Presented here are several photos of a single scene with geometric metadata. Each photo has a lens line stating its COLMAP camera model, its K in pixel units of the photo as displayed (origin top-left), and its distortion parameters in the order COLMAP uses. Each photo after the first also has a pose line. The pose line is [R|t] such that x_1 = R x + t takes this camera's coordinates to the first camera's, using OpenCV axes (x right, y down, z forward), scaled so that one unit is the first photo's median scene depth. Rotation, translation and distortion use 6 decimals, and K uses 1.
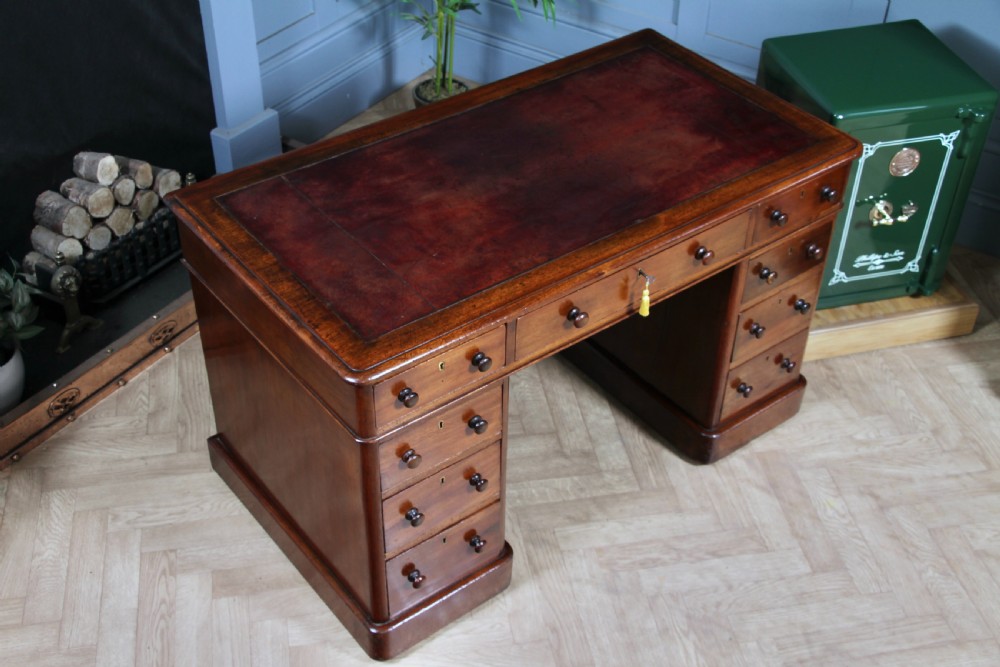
lens RADIAL K [[1215.4, 0, 487.8], [0, 1215.4, 335.1], [0, 0, 1]] dist [0.009478, 0.056959]
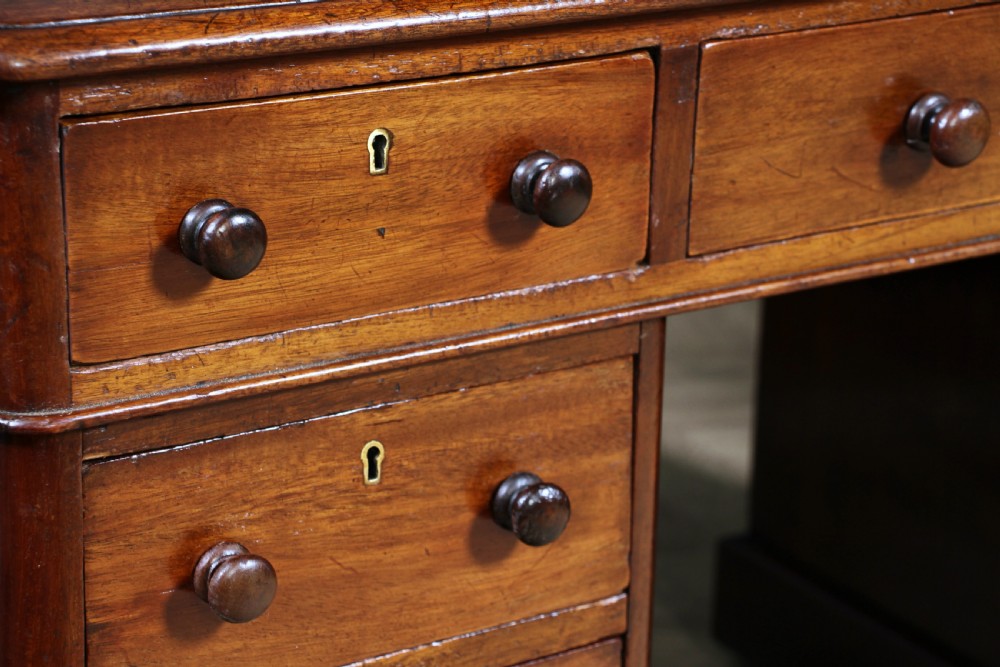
lens RADIAL K [[2508.4, 0, 464.9], [0, 2508.4, 335.7], [0, 0, 1]] dist [0.296561, 0.456441]
pose [[0.996170, 0.032013, -0.081360, 0.017309], [-0.058100, 0.937762, -0.342383, 0.195852], [0.065336, 0.345799, 0.936031, 0.474710]]
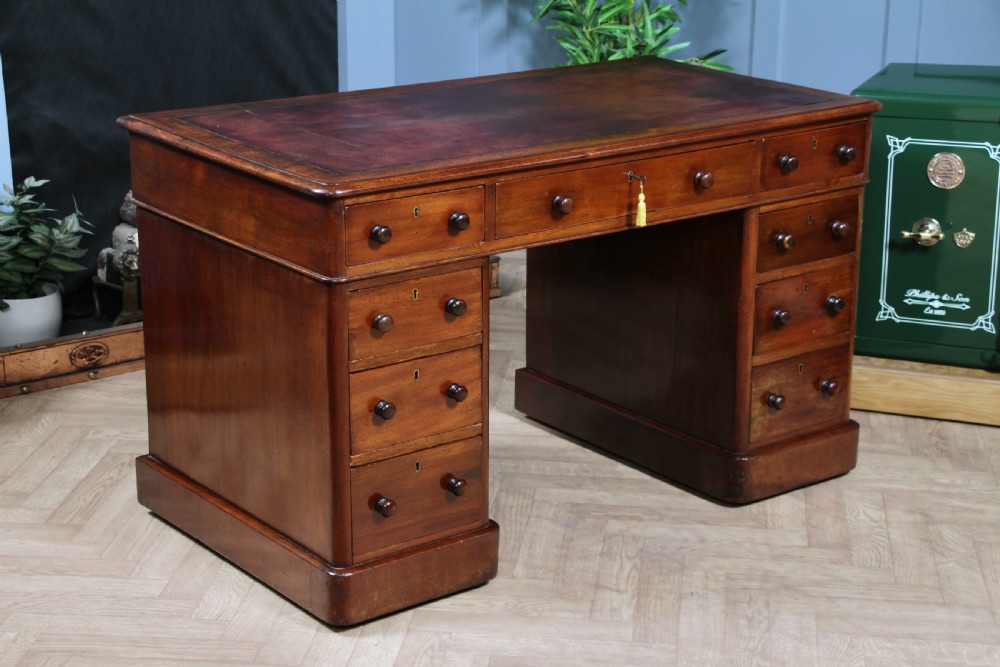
lens RADIAL K [[1948.2, 0, 500.0], [0, 1948.2, 333.5], [0, 0, 1]] dist [0.198355, 0.058054]
pose [[0.999983, -0.005770, -0.000516, 0.023873], [0.005161, 0.927791, -0.373065, 0.586860], [0.002631, 0.373056, 0.927805, -0.325302]]
